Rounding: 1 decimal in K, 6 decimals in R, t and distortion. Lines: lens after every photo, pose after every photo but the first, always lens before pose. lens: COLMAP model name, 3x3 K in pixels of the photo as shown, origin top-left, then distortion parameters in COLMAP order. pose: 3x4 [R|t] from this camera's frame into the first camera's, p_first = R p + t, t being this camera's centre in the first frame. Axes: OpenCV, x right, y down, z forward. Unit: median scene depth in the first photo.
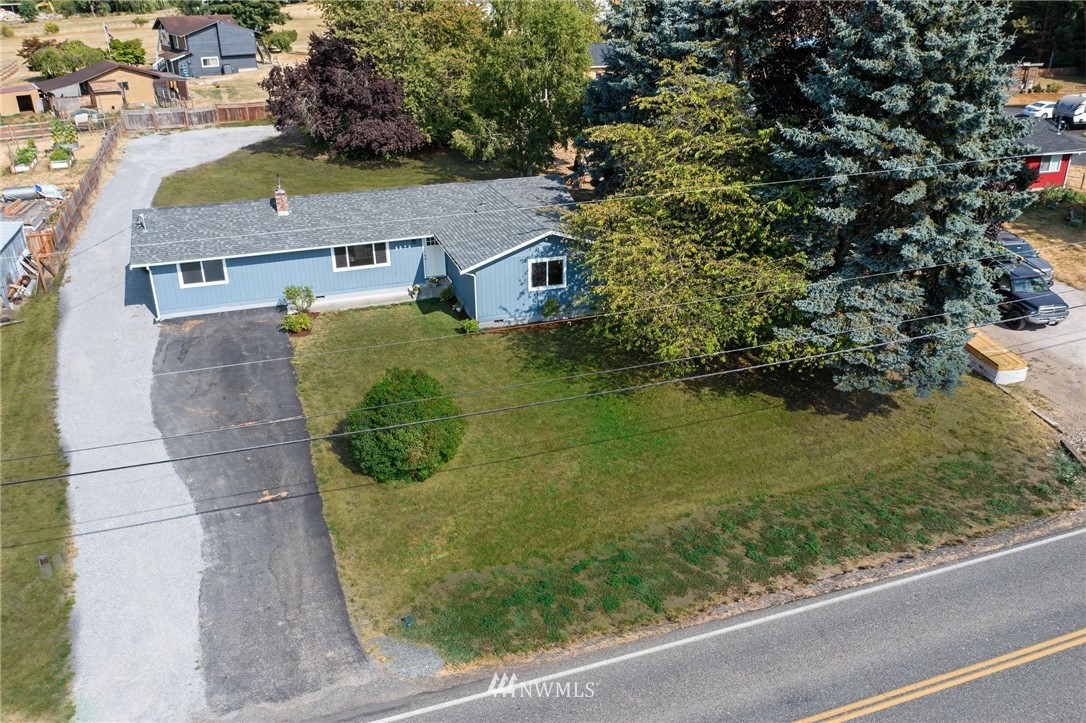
lens RADIAL K [[875.0, 0, 543.5], [0, 875.0, 340.3], [0, 0, 1]] dist [-0.018340, -0.006080]
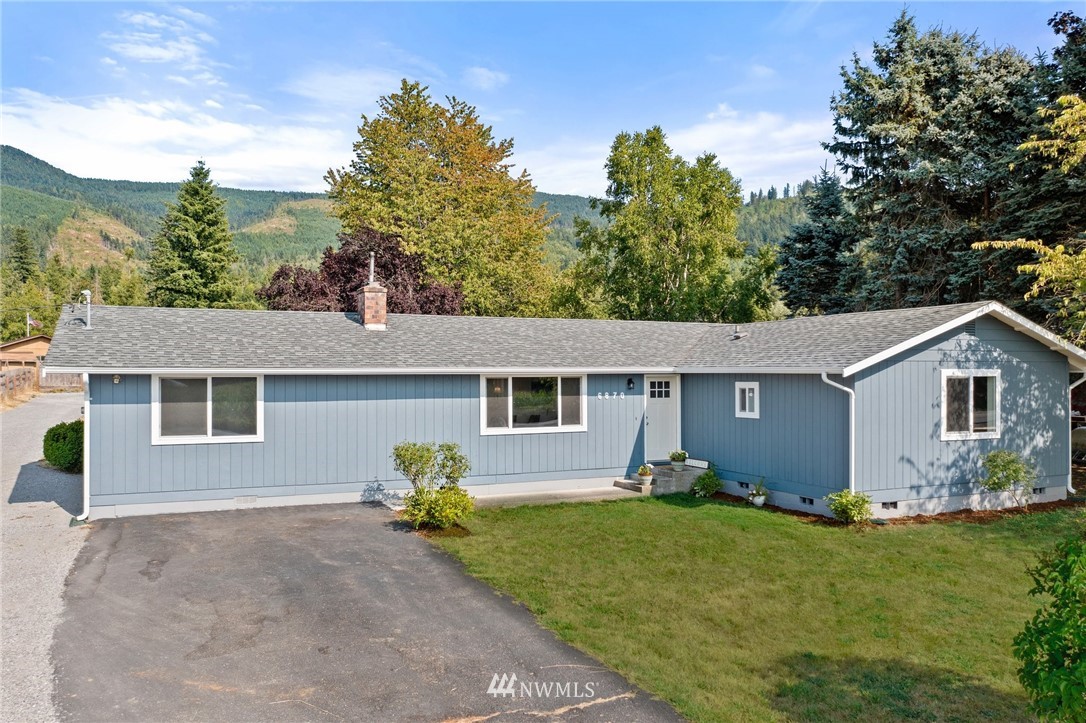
lens RADIAL K [[858.4, 0, 543.0], [0, 858.4, 361.5], [0, 0, 1]] dist [-0.013679, -0.003489]
pose [[0.993919, 0.010478, 0.109611, -0.276327], [0.034895, 0.914178, -0.403808, 0.081678], [-0.104435, 0.405177, 0.908254, 0.591483]]
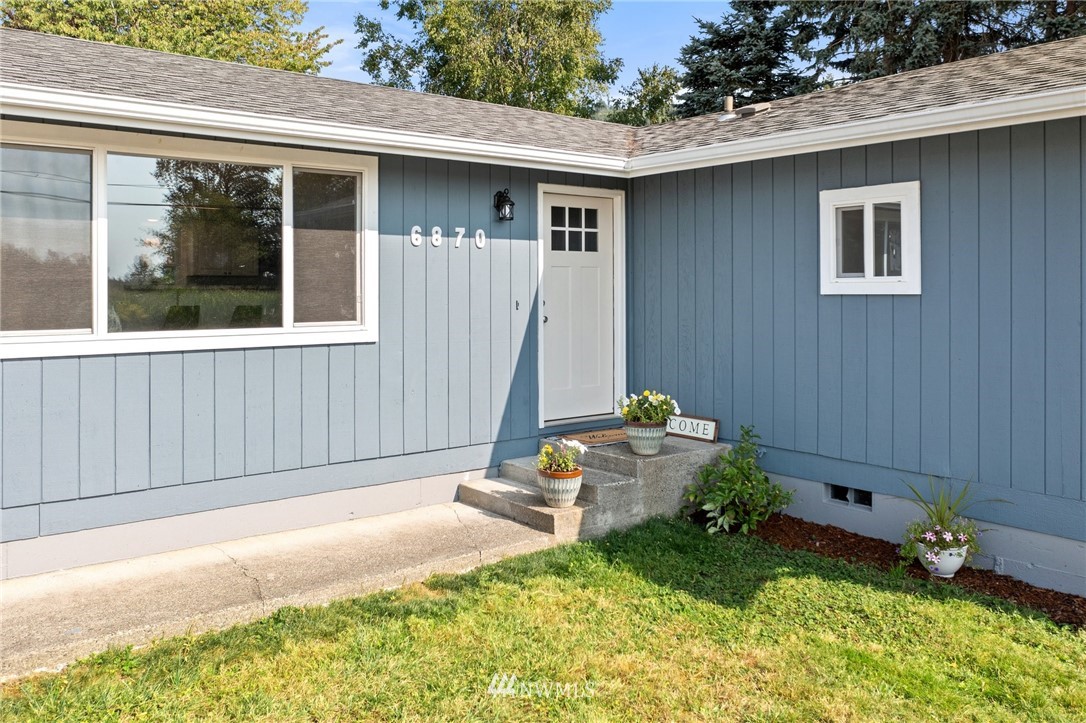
lens RADIAL K [[903.2, 0, 543.0], [0, 903.2, 282.0], [0, 0, 1]] dist [0.039681, -0.000552]
pose [[0.942789, 0.011259, 0.333200, -0.220203], [0.122189, 0.918216, -0.376761, -0.030280], [-0.310192, 0.395919, 0.864308, 0.914593]]
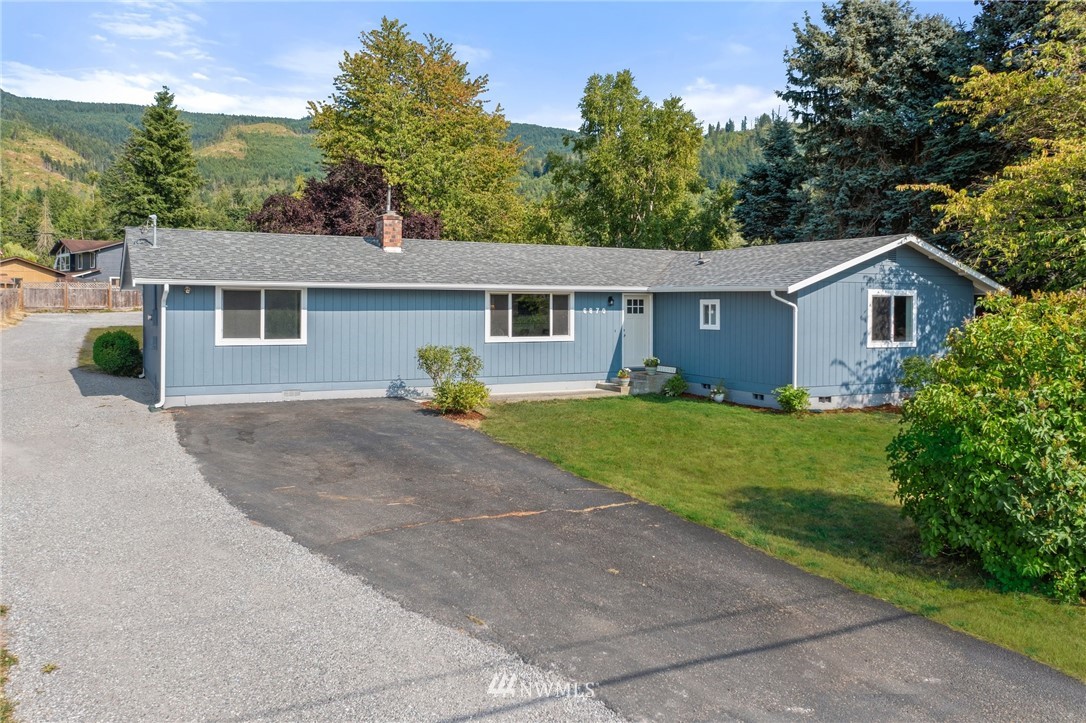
lens RADIAL K [[871.0, 0, 538.2], [0, 871.0, 294.5], [0, 0, 1]] dist [-0.013159, -0.005107]
pose [[0.987576, 0.019627, 0.155912, -0.315268], [0.044896, 0.915574, -0.399636, 0.128007], [-0.150593, 0.401671, 0.903317, 0.508508]]
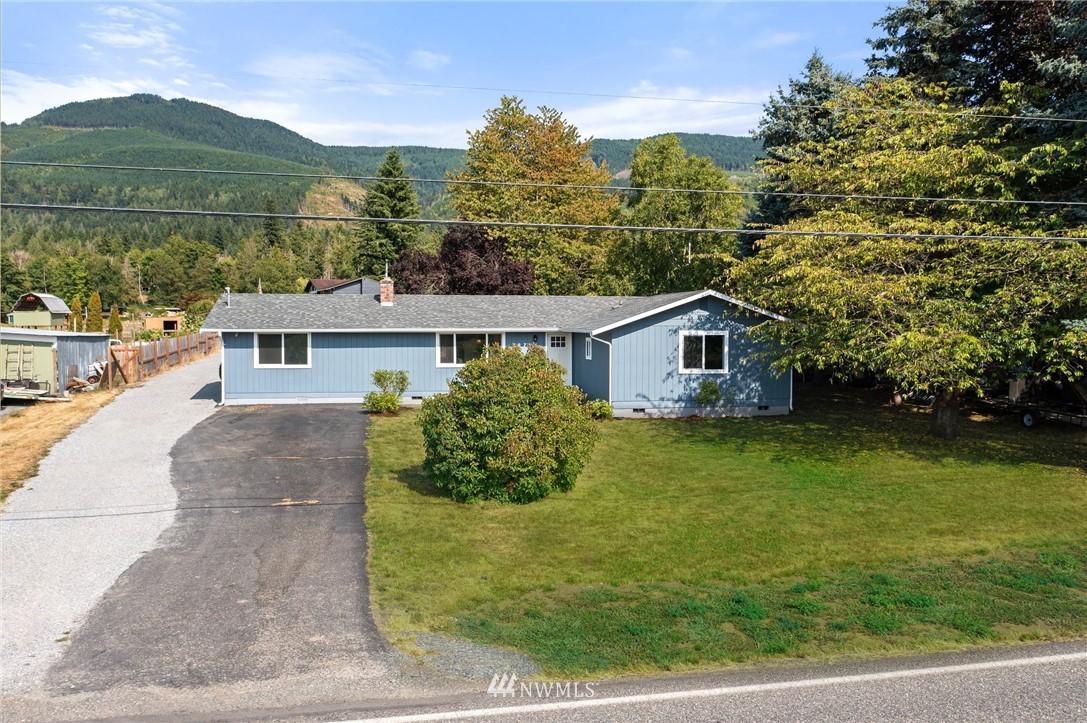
lens RADIAL K [[862.5, 0, 543.1], [0, 862.5, 344.2], [0, 0, 1]] dist [-0.019546, -0.008267]
pose [[0.989745, 0.014278, -0.142132, -0.027617], [-0.065966, 0.928230, -0.366112, 0.205402], [0.126704, 0.371733, 0.919653, 0.276608]]
